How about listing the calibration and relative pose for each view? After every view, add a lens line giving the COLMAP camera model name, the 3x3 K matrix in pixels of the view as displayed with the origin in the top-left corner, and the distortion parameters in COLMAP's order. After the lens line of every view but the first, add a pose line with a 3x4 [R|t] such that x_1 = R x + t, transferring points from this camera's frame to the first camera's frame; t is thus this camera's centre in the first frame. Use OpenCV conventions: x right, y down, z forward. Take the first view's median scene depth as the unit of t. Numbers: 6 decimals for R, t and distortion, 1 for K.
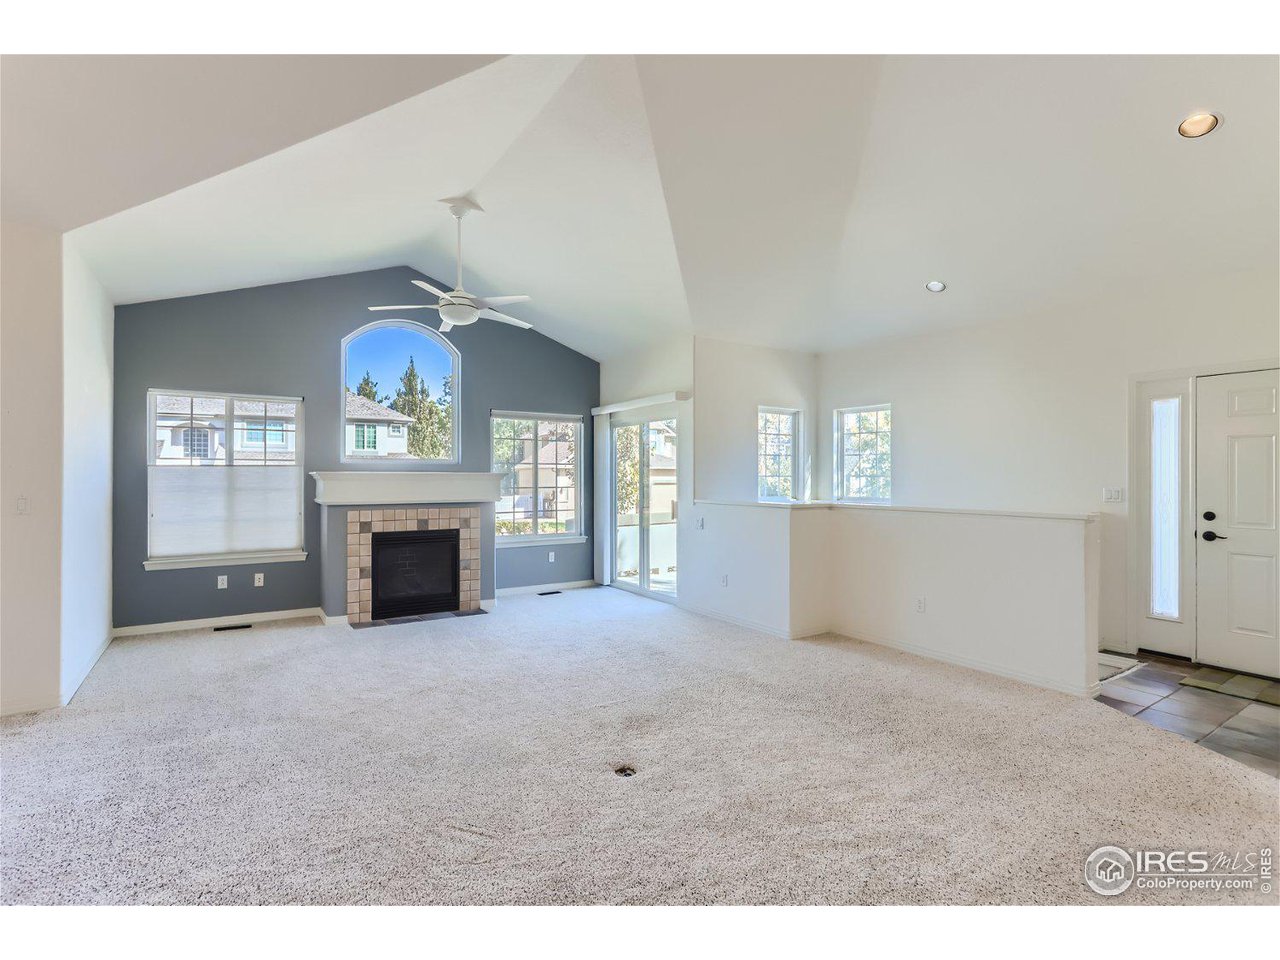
lens RADIAL K [[618.8, 0, 637.3], [0, 618.8, 481.5], [0, 0, 1]] dist [-0.031257, 0.015511]
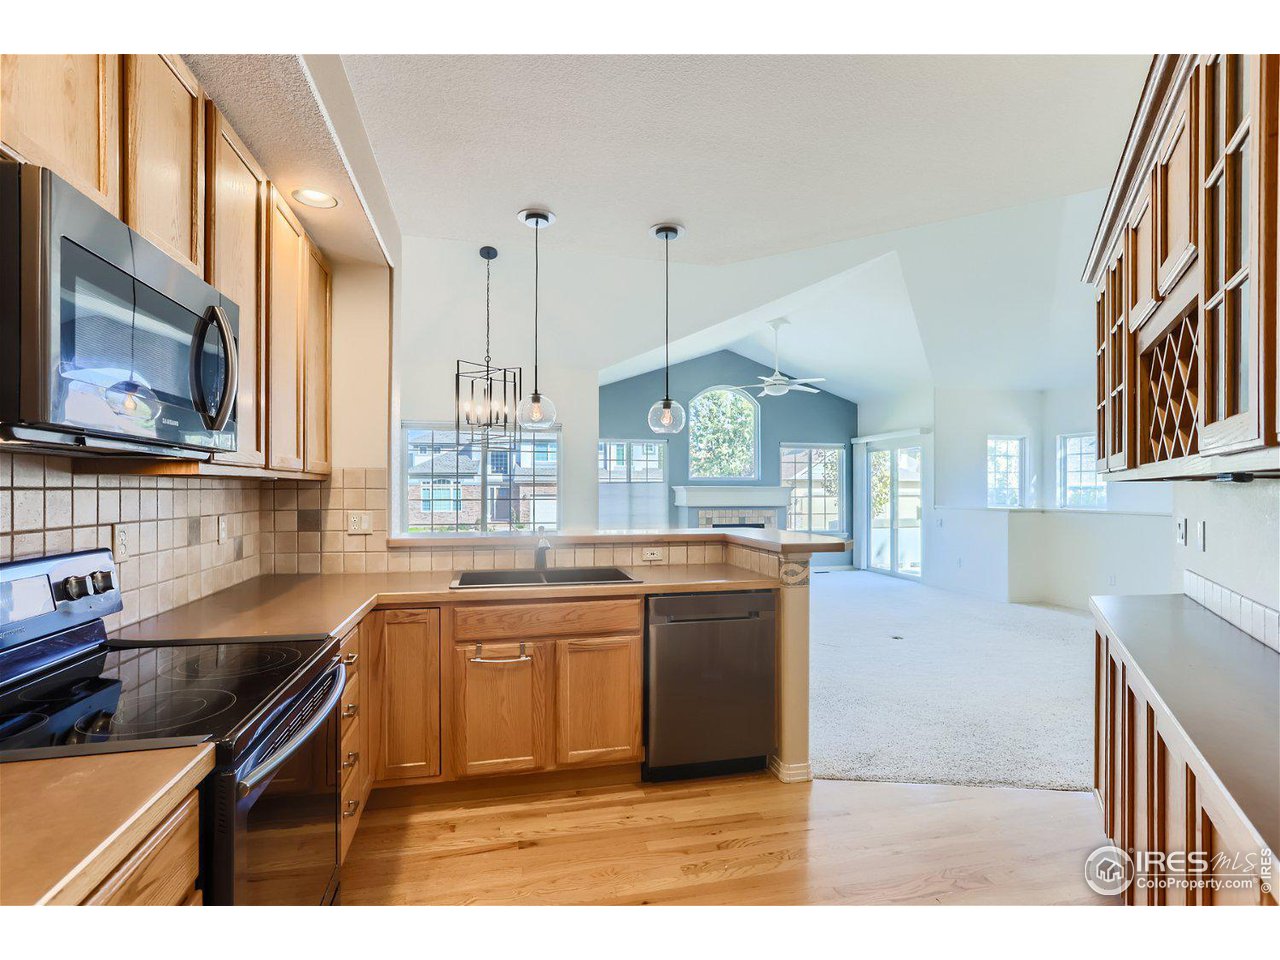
lens RADIAL K [[618.8, 0, 637.3], [0, 618.8, 481.5], [0, 0, 1]] dist [-0.031257, 0.015511]
pose [[0.938290, -0.003397, -0.345831, -0.057882], [-0.003451, 0.999810, -0.019184, 0.003795], [0.345831, 0.019194, 0.938100, -0.525177]]
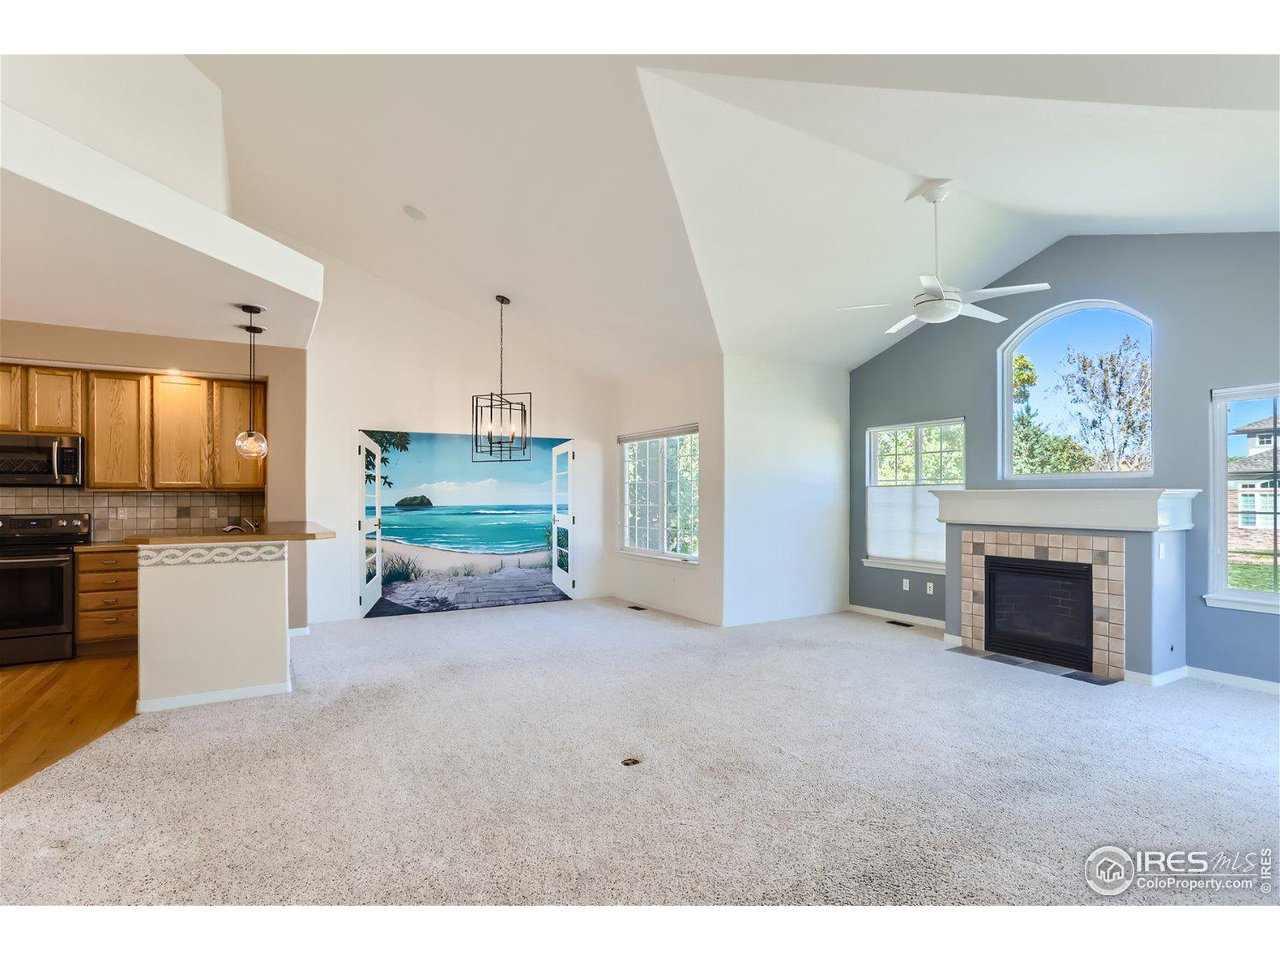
lens RADIAL K [[636.7, 0, 633.1], [0, 636.7, 494.8], [0, 0, 1]] dist [-0.003240, 0.000375]
pose [[-0.050436, -0.001347, -0.998726, 0.514028], [-0.006801, 0.999976, -0.001005, -0.003070], [0.998704, 0.006742, -0.050444, 0.485252]]
